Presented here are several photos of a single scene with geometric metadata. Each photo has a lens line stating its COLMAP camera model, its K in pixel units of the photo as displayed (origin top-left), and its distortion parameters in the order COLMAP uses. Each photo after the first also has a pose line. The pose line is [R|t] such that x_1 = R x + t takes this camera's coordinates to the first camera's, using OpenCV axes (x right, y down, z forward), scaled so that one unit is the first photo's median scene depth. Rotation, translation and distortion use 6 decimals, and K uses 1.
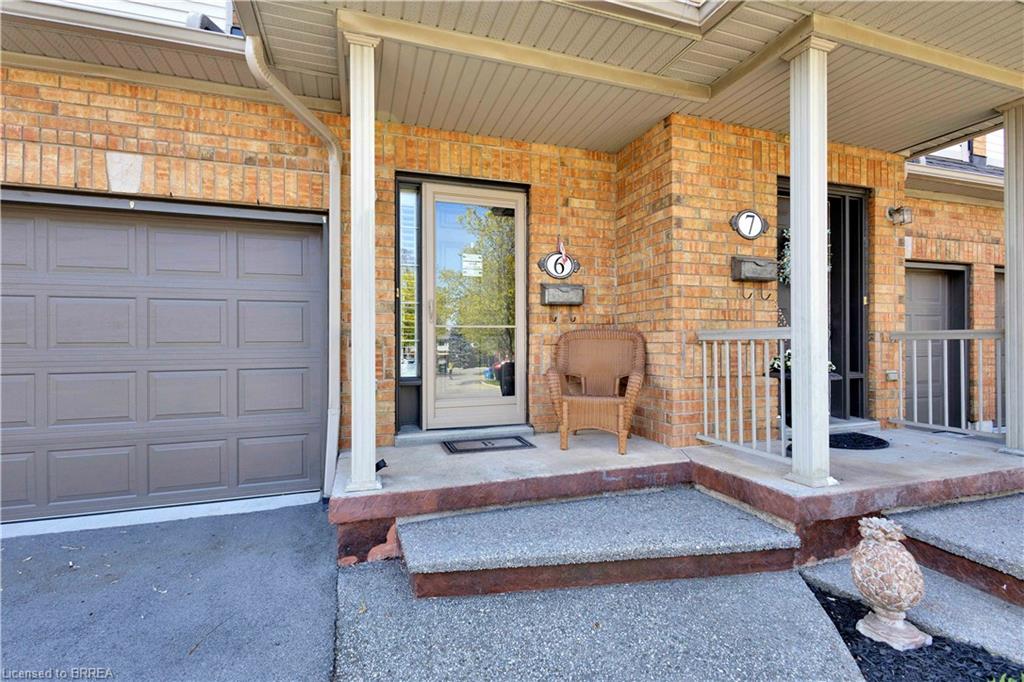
lens RADIAL K [[478.2, 0, 518.0], [0, 478.2, 342.7], [0, 0, 1]] dist [0.005935, 0.001139]
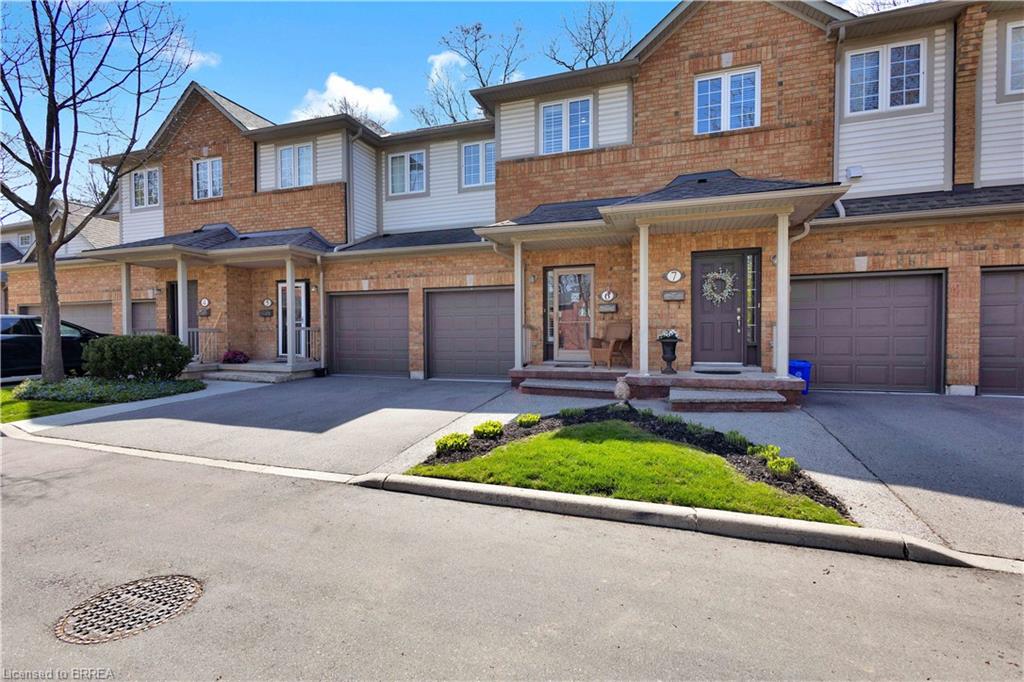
lens RADIAL K [[478.2, 0, 510.0], [0, 478.2, 340.1], [0, 0, 1]] dist [0.005935, 0.001139]
pose [[0.790186, 0.008866, -0.612802, 1.181210], [0.003256, 0.999821, 0.018664, 0.013388], [0.612858, -0.016743, 0.790016, -1.203089]]
